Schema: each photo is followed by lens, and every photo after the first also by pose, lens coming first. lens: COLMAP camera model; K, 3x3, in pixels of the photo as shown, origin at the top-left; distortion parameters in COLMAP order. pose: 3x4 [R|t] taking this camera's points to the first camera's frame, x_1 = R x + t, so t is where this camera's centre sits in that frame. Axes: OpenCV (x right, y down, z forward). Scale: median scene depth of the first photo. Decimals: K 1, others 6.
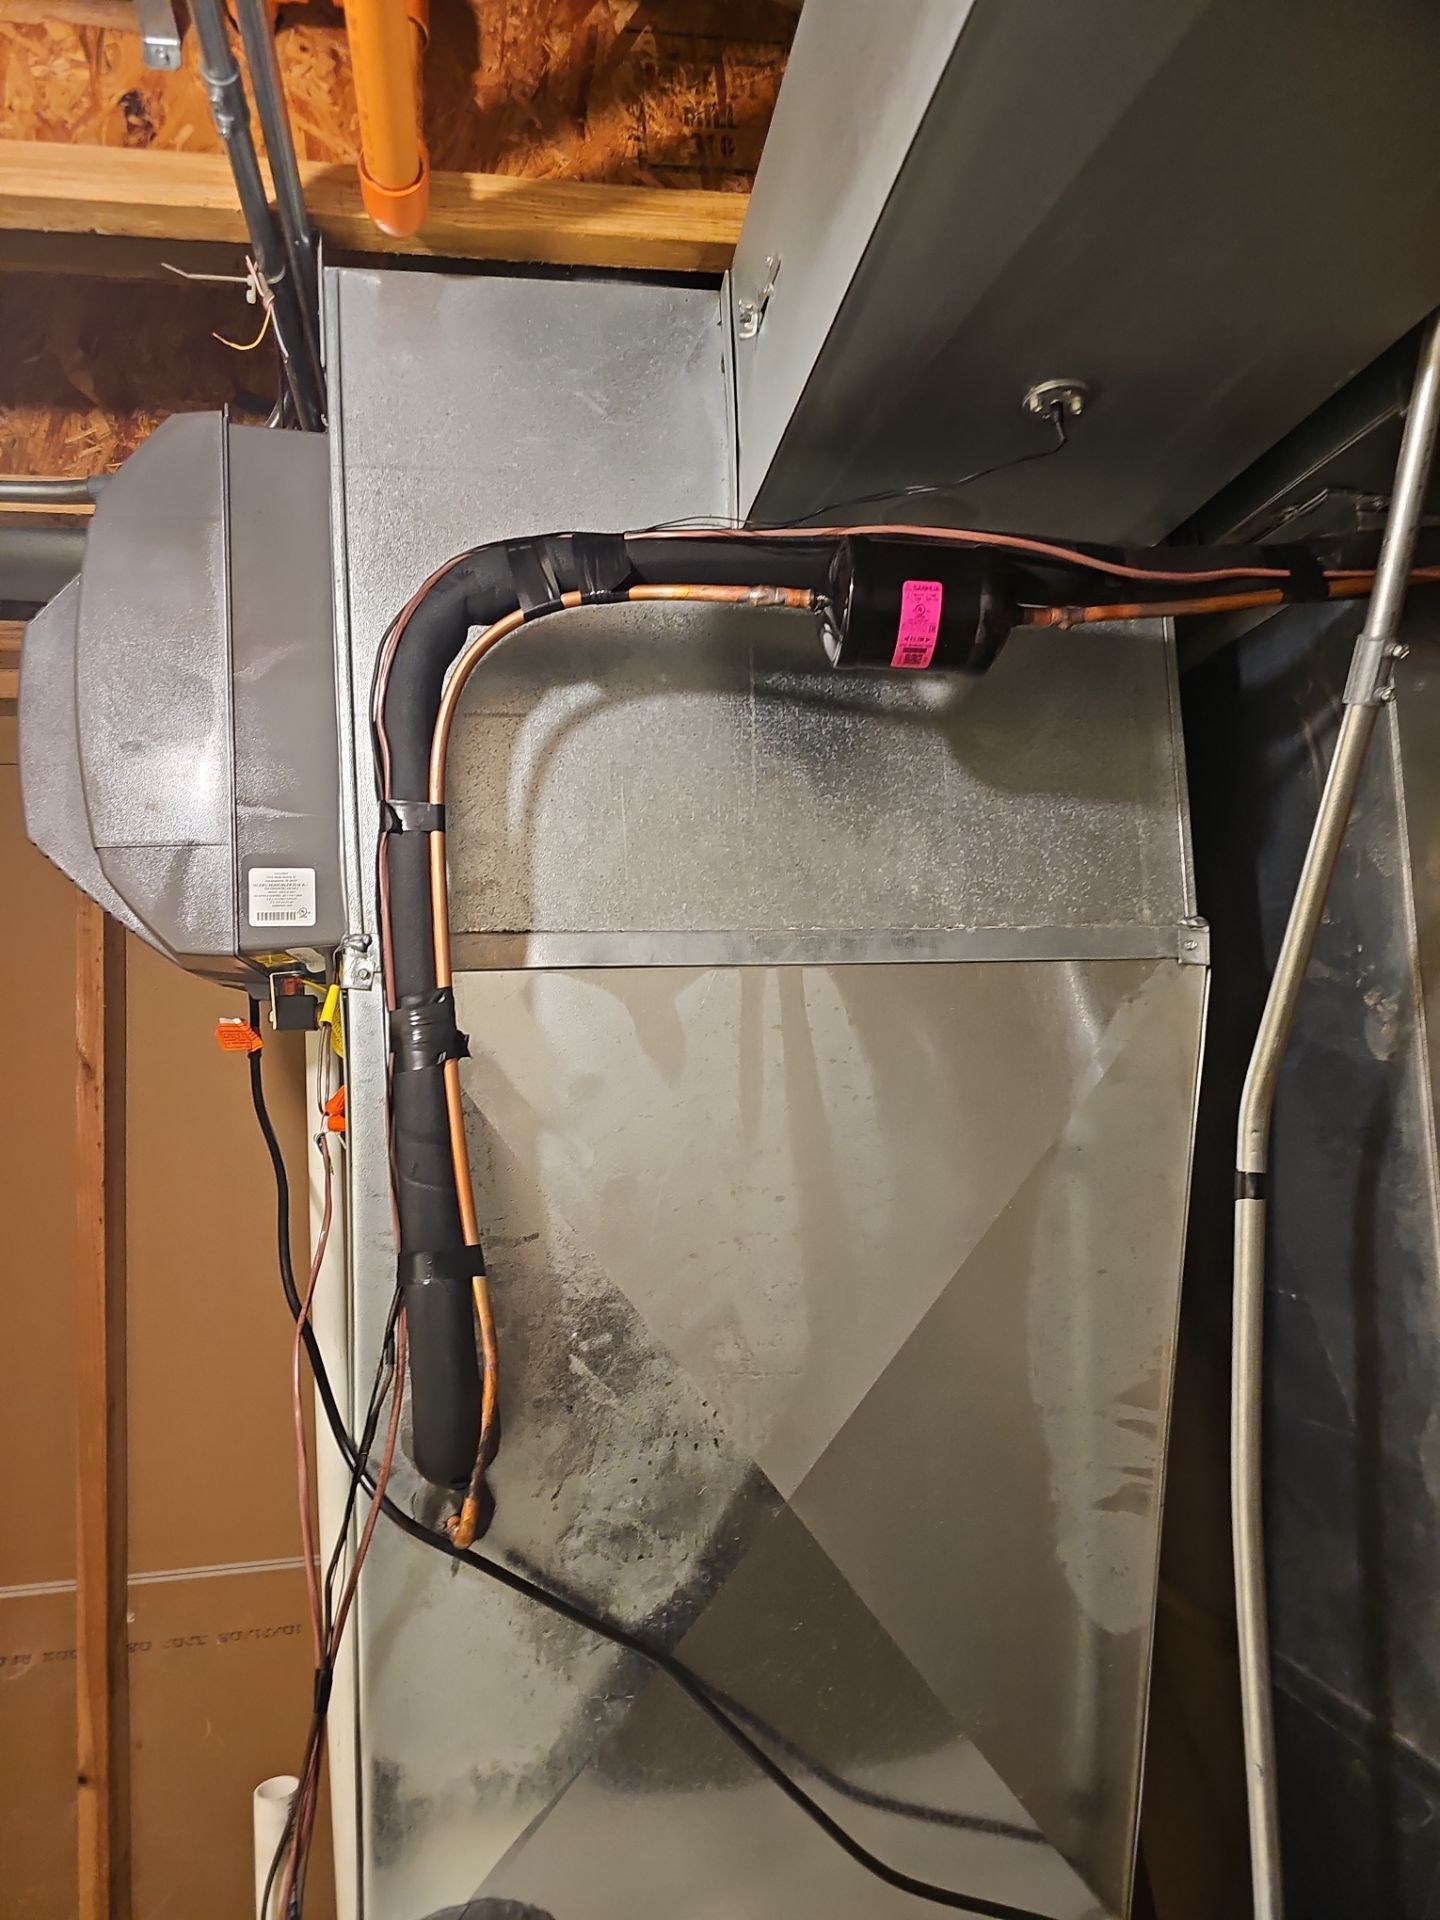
lens RADIAL K [[1269.4, 0, 714.2], [0, 1269.4, 975.2], [0, 0, 1]] dist [0.033054, -0.039326]
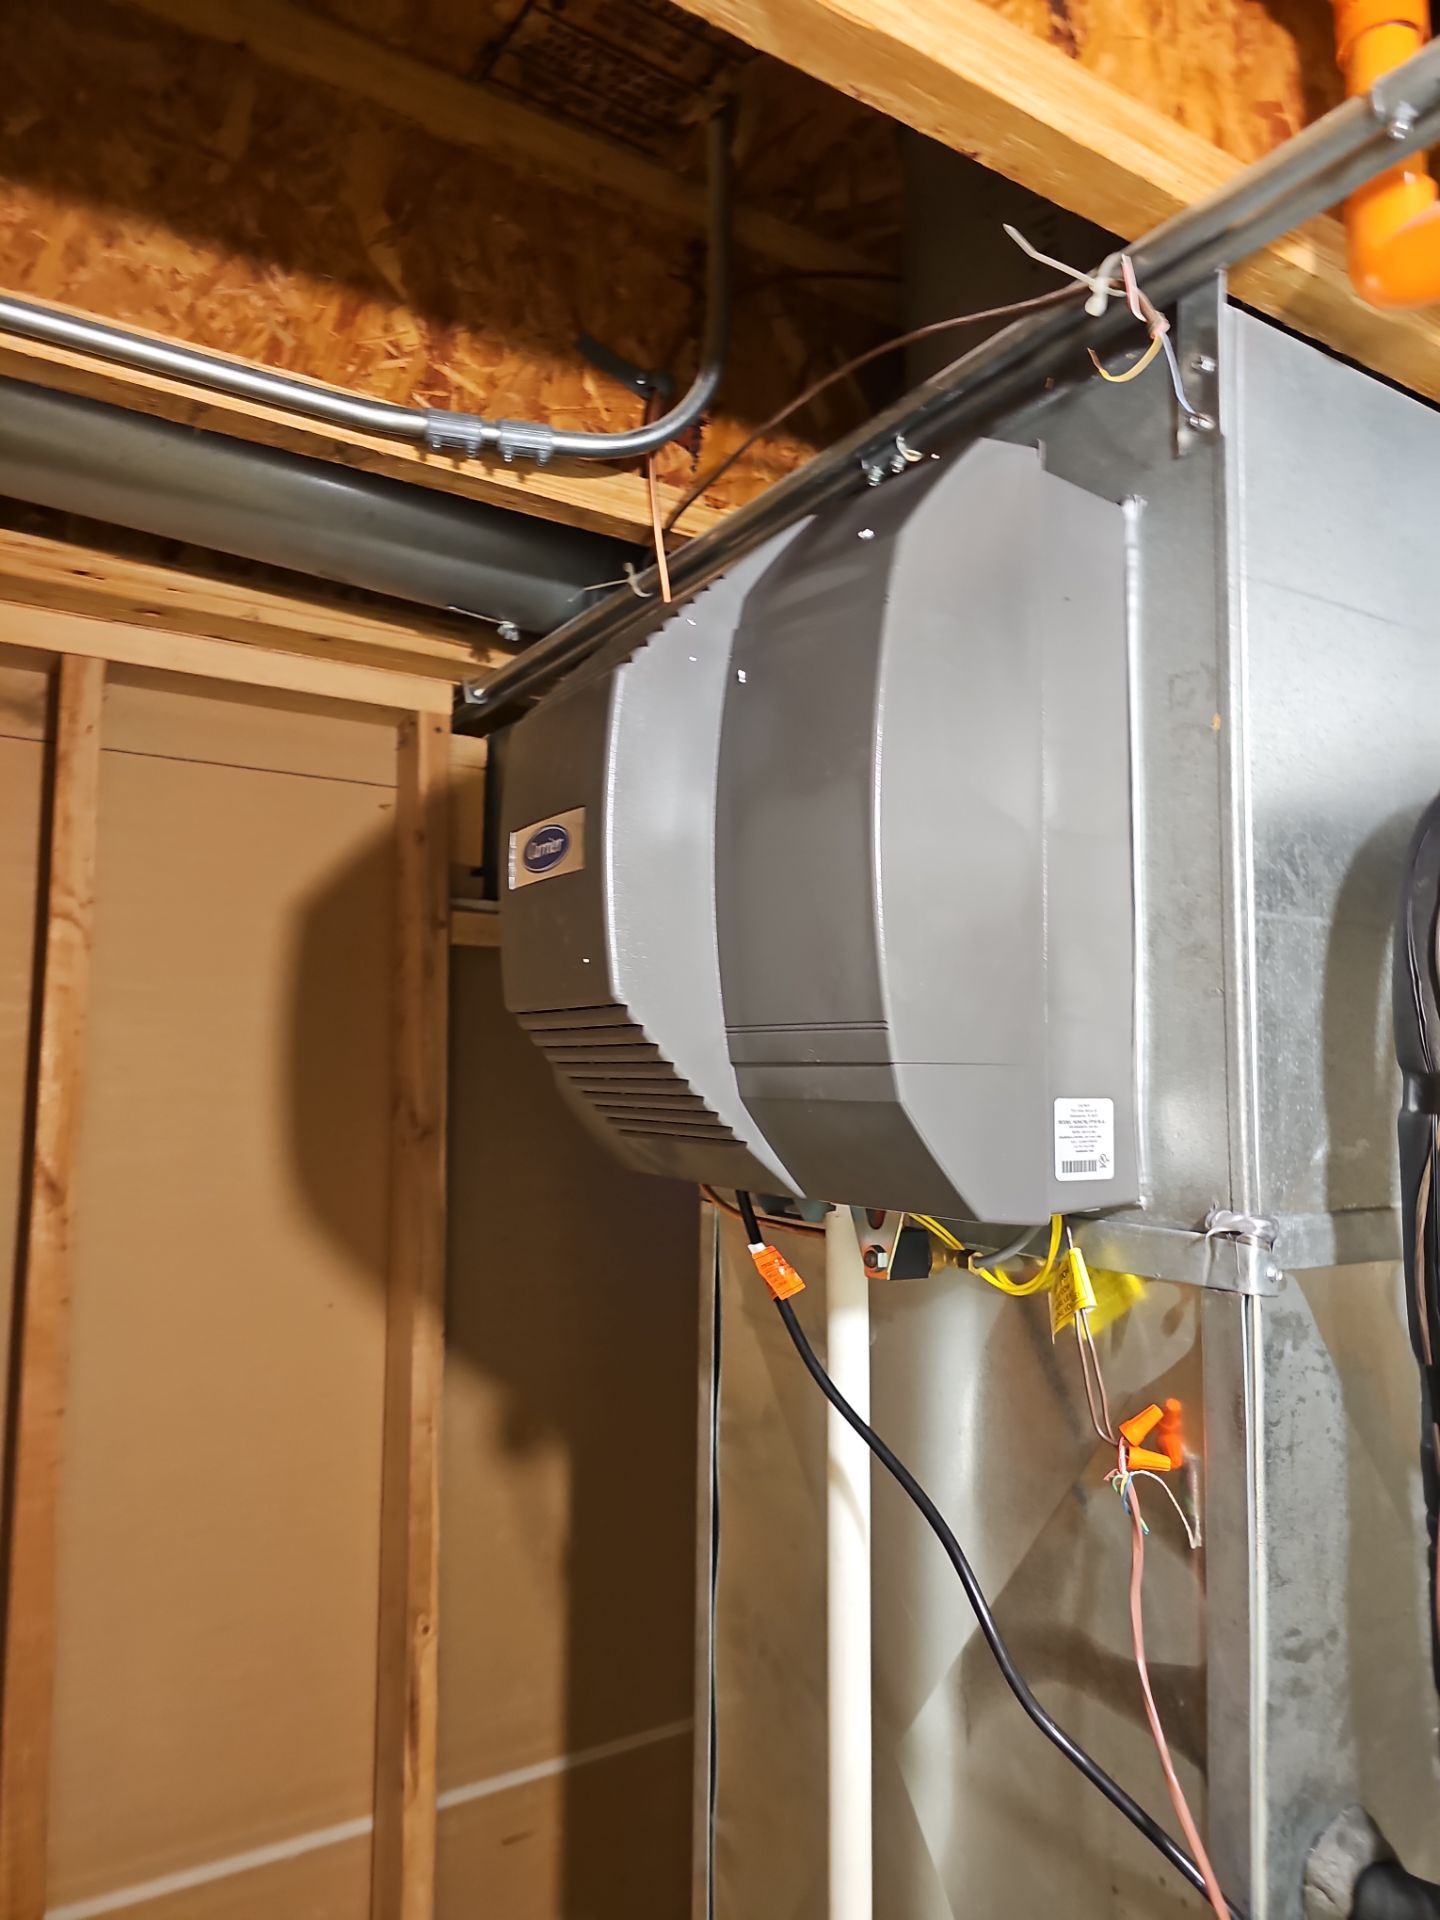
lens RADIAL K [[1269.4, 0, 717.9], [0, 1269.4, 957.8], [0, 0, 1]] dist [0.033054, -0.039326]
pose [[0.922175, 0.092899, 0.375450, -0.557641], [-0.090460, 0.995607, -0.024160, -0.087565], [-0.376045, -0.011683, 0.926528, 0.285308]]
